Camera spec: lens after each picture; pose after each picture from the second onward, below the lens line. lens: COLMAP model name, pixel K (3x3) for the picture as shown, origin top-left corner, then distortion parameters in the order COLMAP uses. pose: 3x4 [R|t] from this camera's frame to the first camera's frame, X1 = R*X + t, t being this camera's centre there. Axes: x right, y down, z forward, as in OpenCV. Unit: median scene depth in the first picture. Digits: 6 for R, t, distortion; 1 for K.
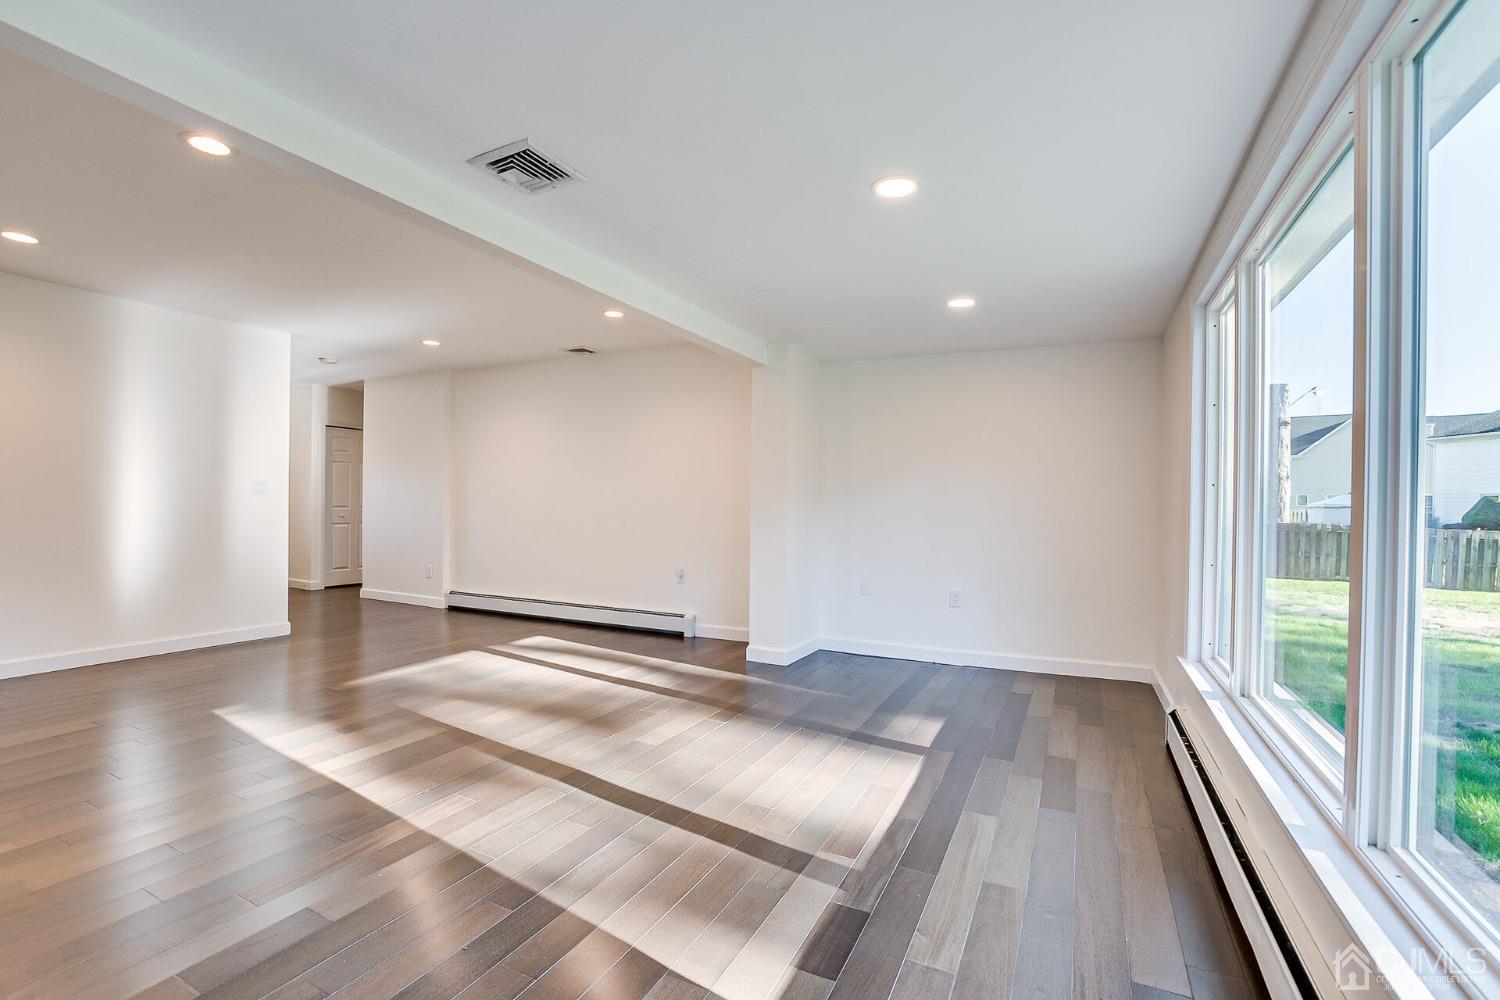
lens RADIAL K [[654.9, 0, 746.2], [0, 654.9, 509.7], [0, 0, 1]] dist [-0.027480, 0.000332]
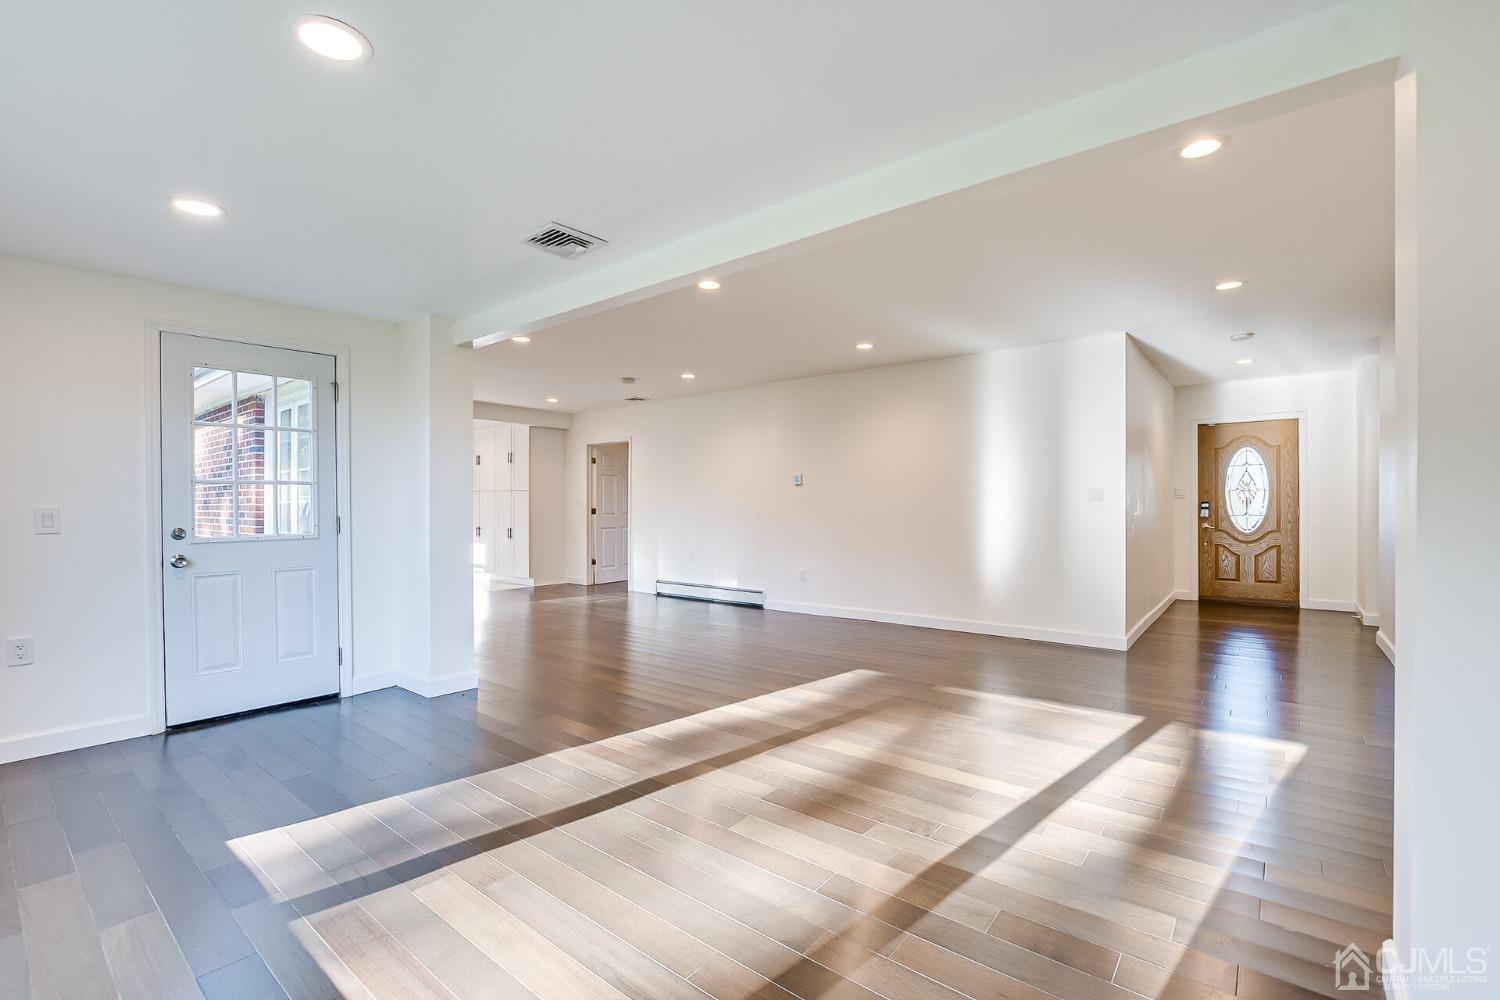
lens RADIAL K [[654.9, 0, 746.2], [0, 654.9, 509.7], [0, 0, 1]] dist [-0.027480, 0.000332]
pose [[-0.205015, -0.007590, -0.978729, 0.498300], [-0.006681, 0.999957, -0.006355, -0.002336], [0.978736, 0.005236, -0.205057, 0.983016]]
